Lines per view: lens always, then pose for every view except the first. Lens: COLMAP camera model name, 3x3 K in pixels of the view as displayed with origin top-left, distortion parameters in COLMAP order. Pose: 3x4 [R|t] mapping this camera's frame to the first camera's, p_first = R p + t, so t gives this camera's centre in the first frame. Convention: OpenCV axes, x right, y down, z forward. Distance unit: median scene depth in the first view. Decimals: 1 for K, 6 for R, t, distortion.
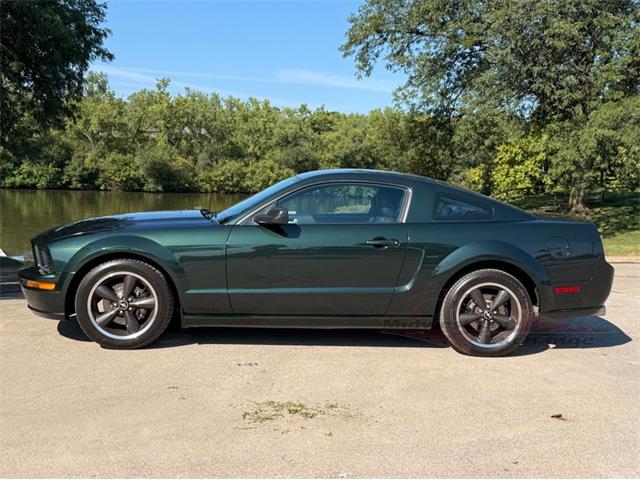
lens RADIAL K [[762.0, 0, 318.9], [0, 762.0, 244.8], [0, 0, 1]] dist [0.063713, 0.000000]
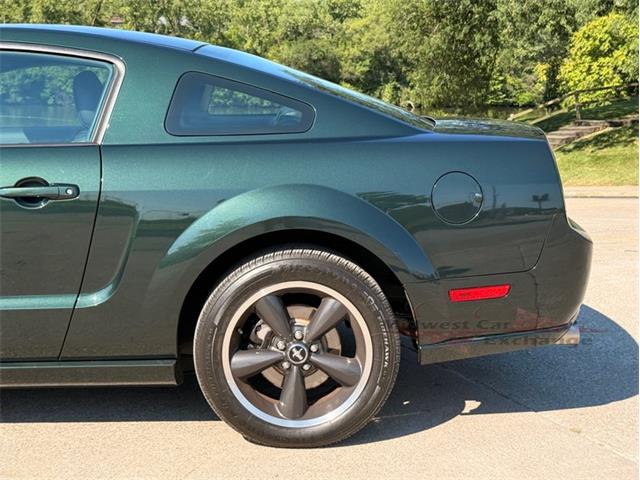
lens RADIAL K [[1006.4, 0, 338.9], [0, 1006.4, 274.8], [0, 0, 1]] dist [0.073087, 0.000000]
pose [[0.999778, -0.016915, -0.012556, 0.043232], [0.018080, 0.994886, 0.099368, -0.001720], [0.010811, -0.099573, 0.994972, 0.073874]]
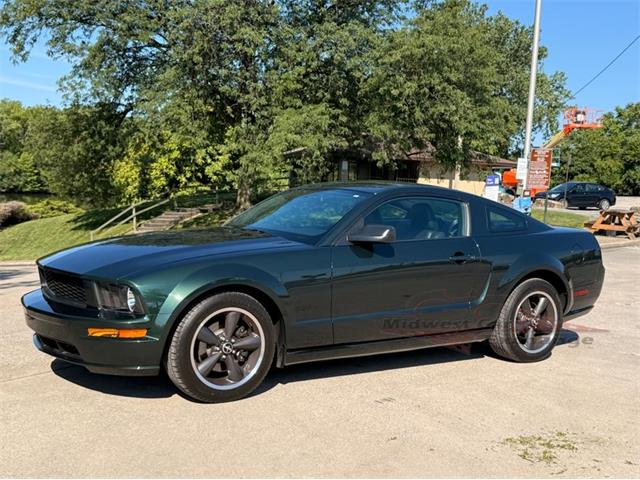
lens RADIAL K [[762.0, 0, 317.6], [0, 762.0, 242.9], [0, 0, 1]] dist [0.063713, 0.000000]
pose [[0.869770, -0.033267, 0.492335, -0.093927], [0.031478, 0.999433, 0.011922, -0.006663], [-0.492452, 0.005128, 0.870324, 0.039411]]
